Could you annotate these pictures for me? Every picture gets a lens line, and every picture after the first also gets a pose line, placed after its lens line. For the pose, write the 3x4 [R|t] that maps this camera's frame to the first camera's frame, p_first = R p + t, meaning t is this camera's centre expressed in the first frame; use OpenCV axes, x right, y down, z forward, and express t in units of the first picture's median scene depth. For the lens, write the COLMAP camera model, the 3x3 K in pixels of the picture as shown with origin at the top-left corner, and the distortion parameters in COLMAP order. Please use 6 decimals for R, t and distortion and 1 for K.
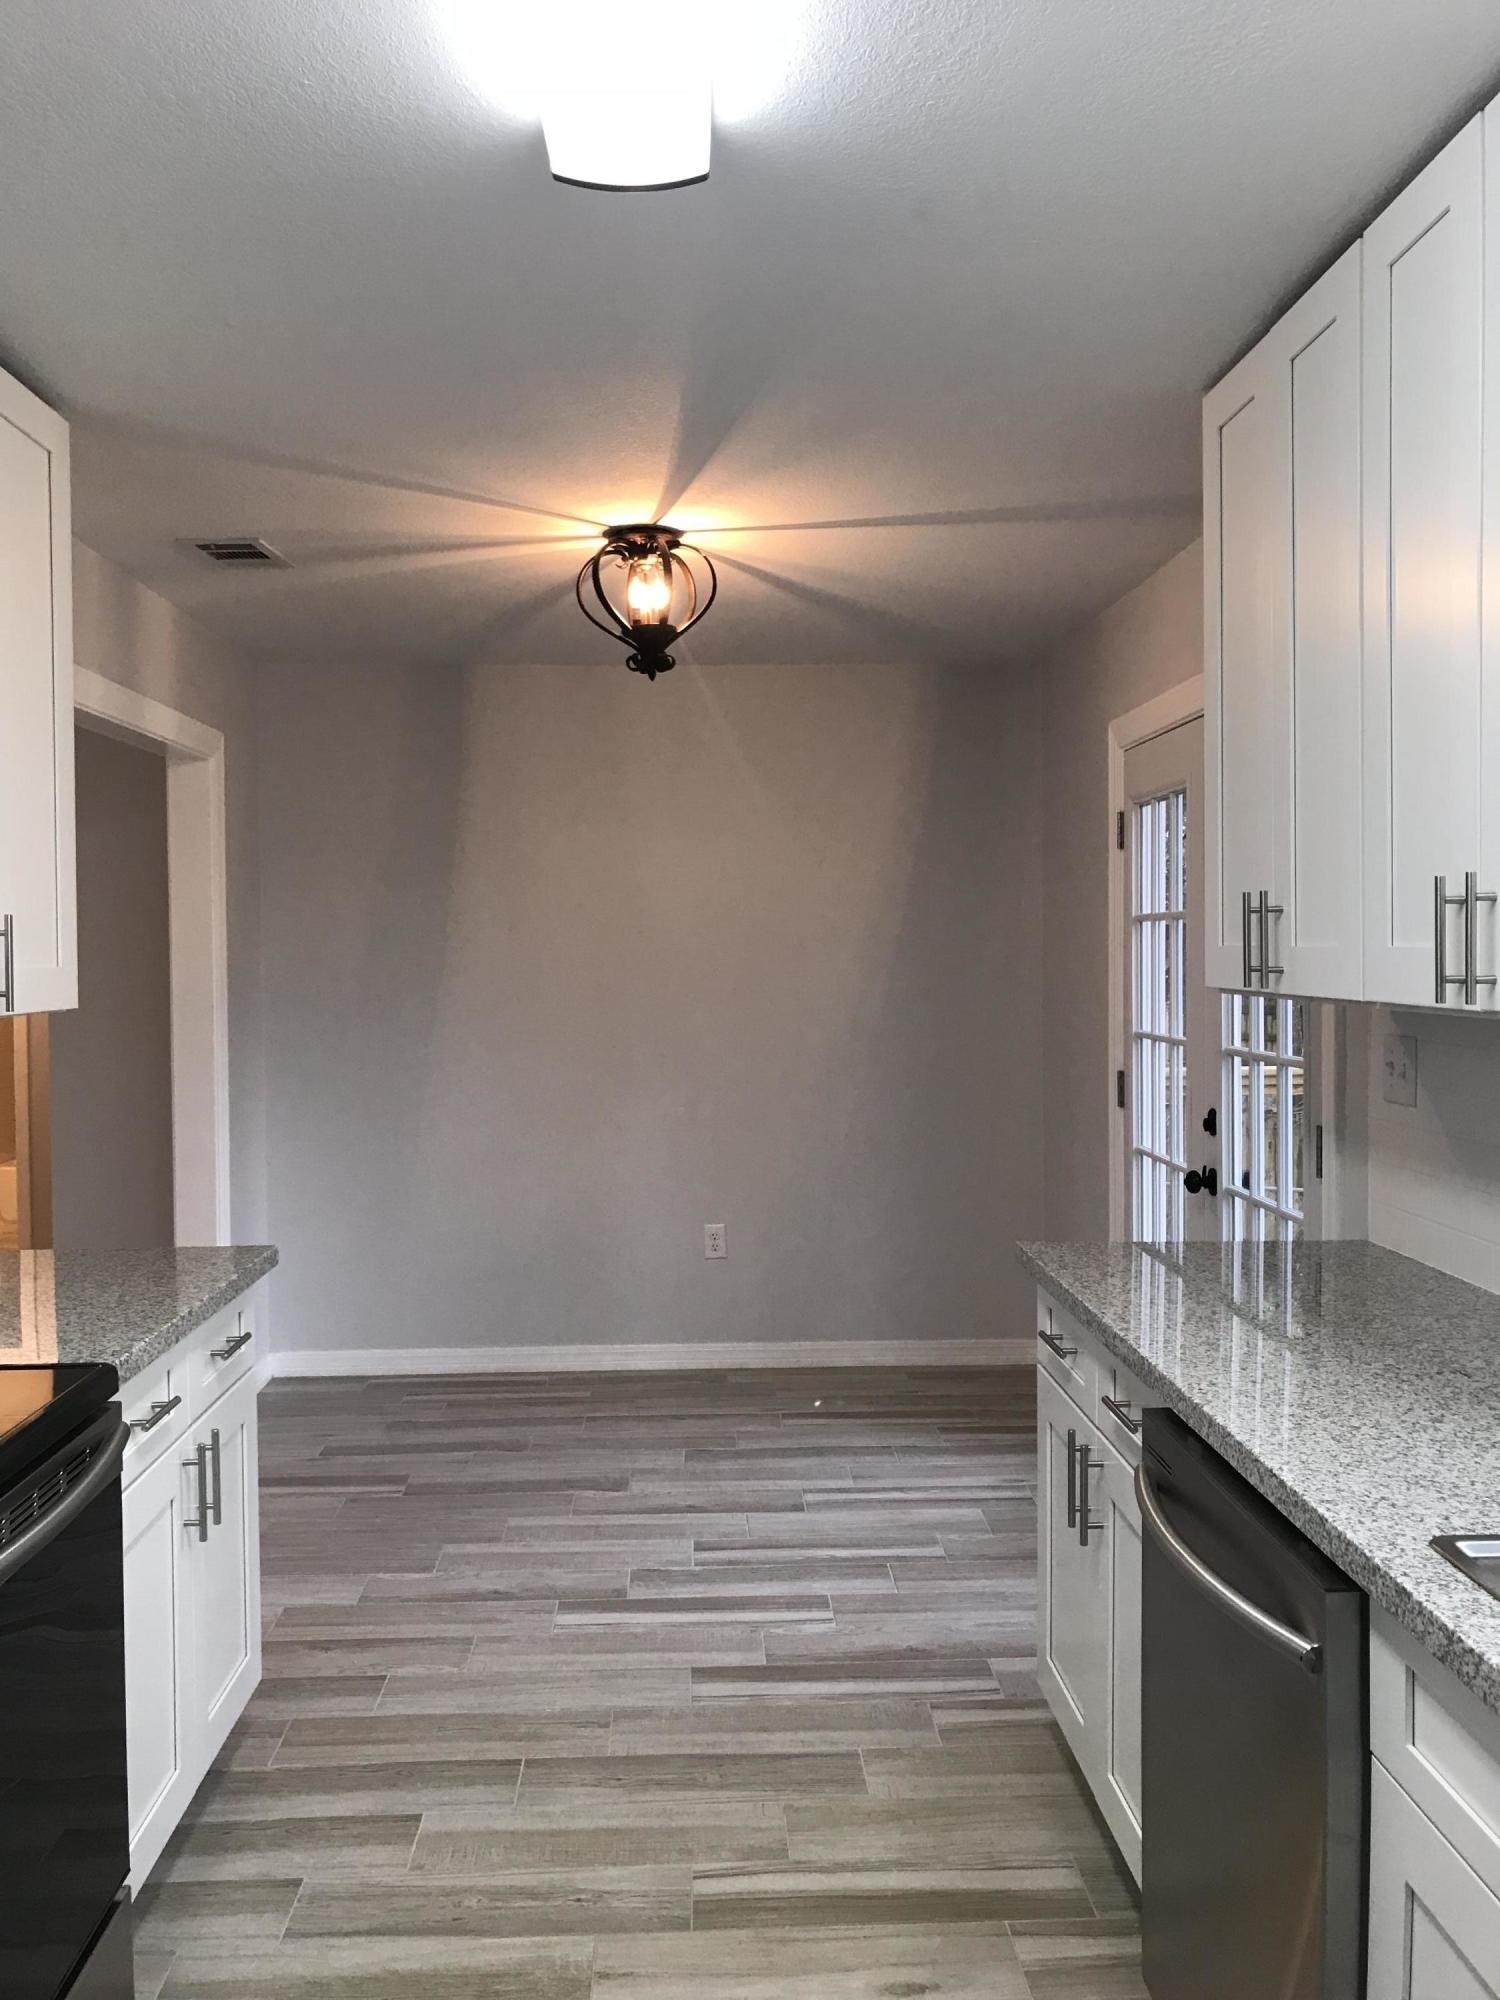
lens RADIAL K [[1669.5, 0, 747.2], [0, 1669.5, 997.0], [0, 0, 1]] dist [0.010386, 0.001146]
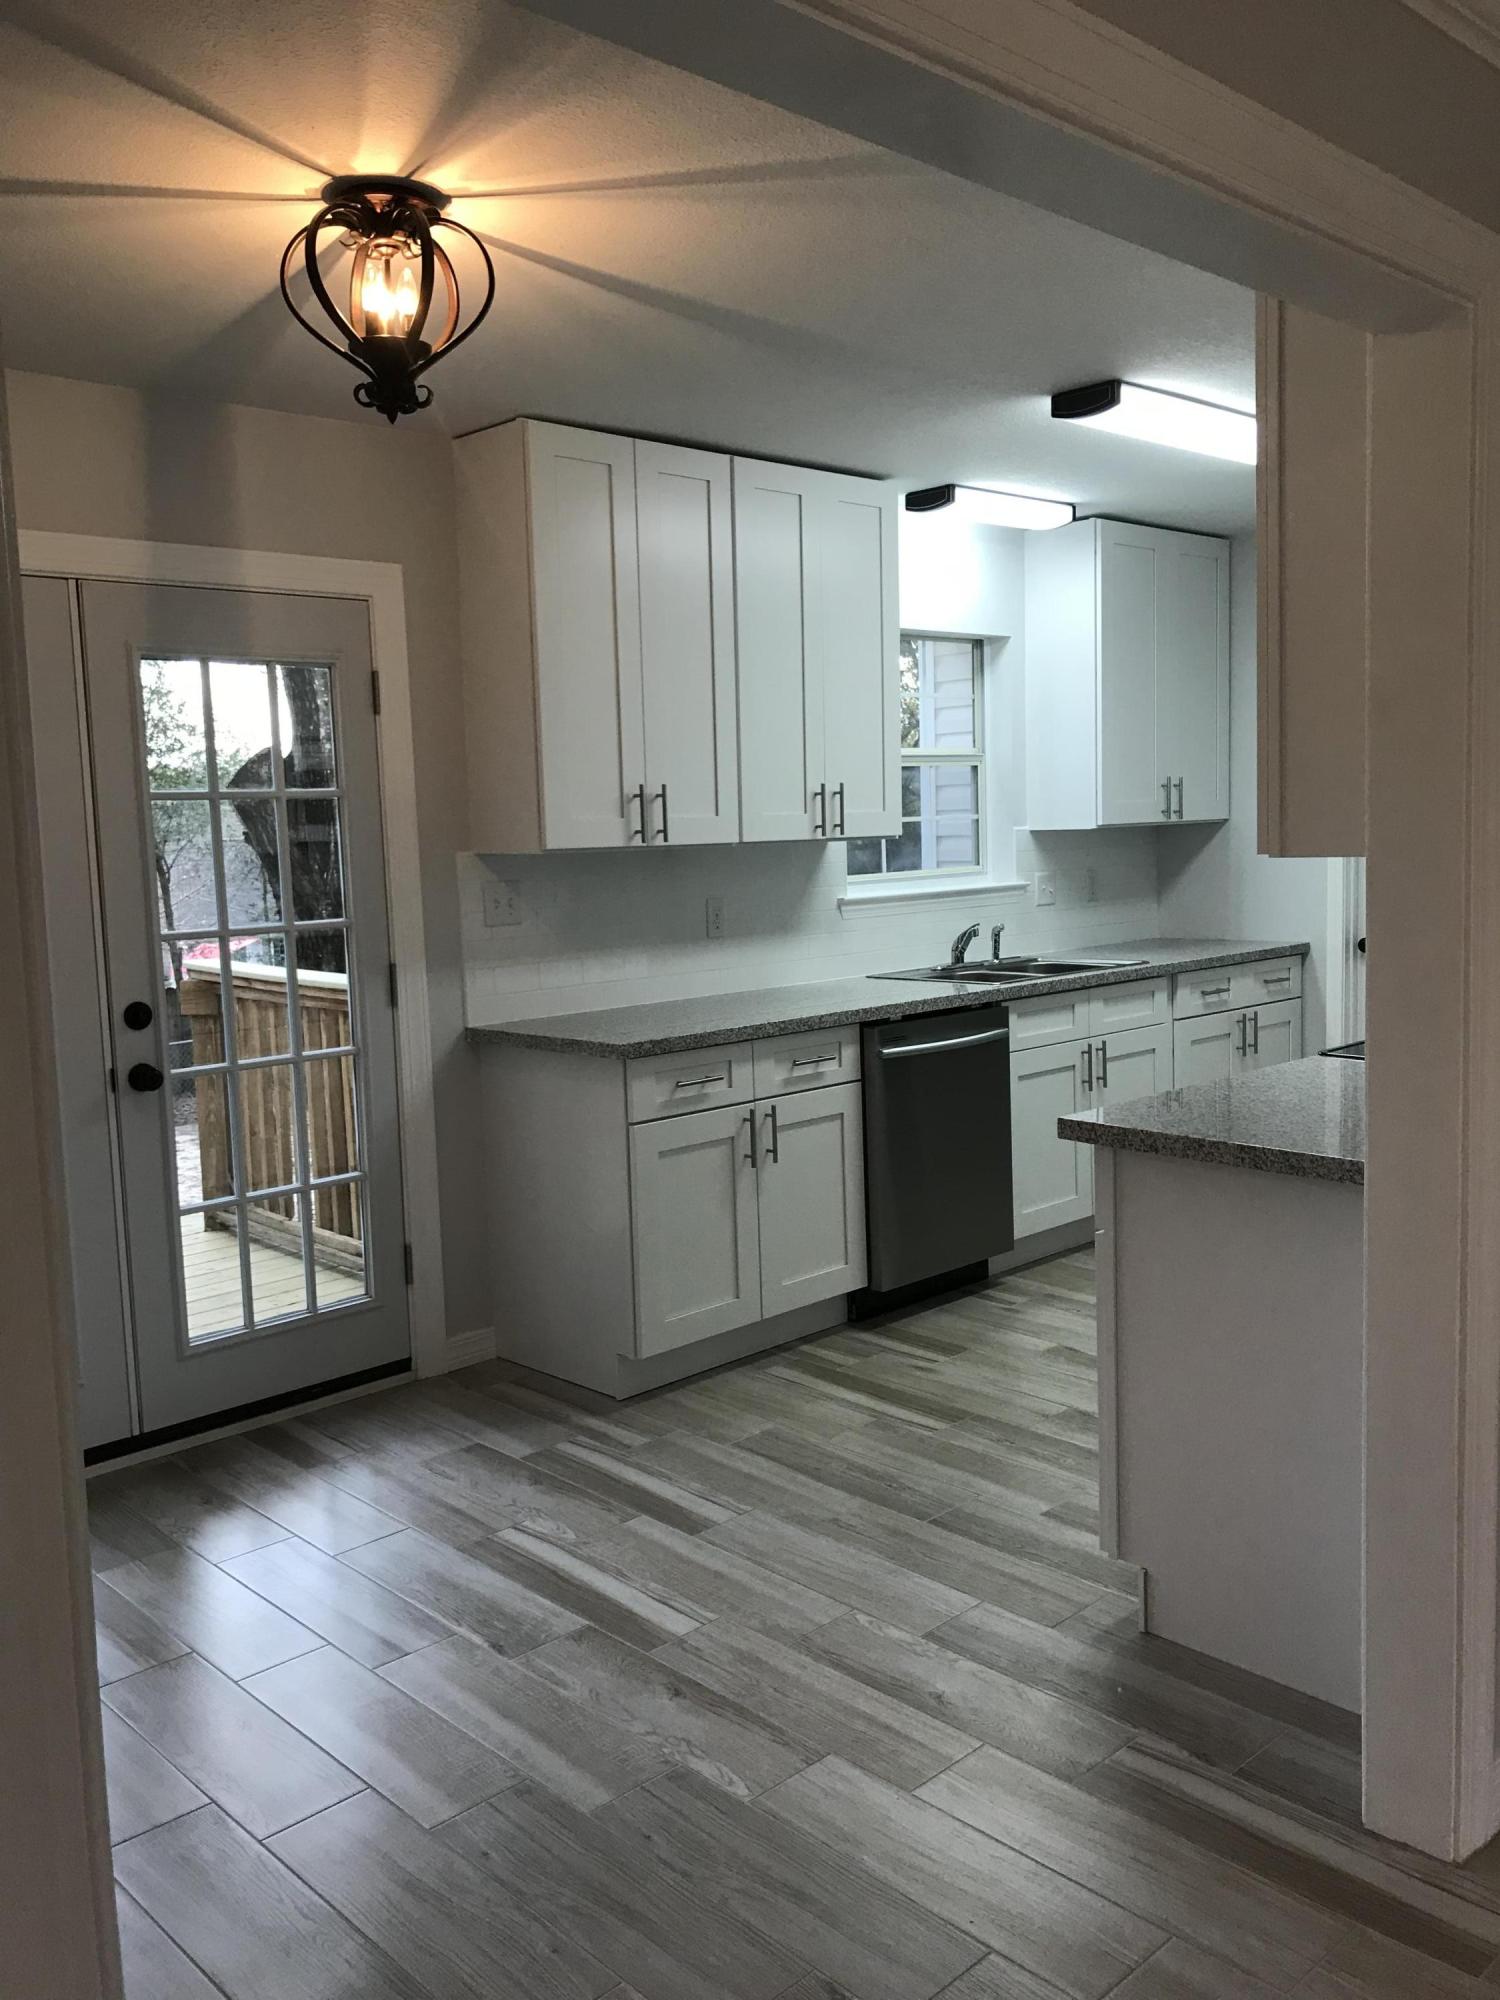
lens RADIAL K [[1669.5, 0, 753.2], [0, 1669.5, 1003.5], [0, 0, 1]] dist [0.010386, 0.001146]
pose [[-0.654012, -0.059180, 0.754165, -0.870186], [0.064182, 0.989000, 0.133266, -0.048539], [-0.753756, 0.135562, -0.643020, 1.727944]]
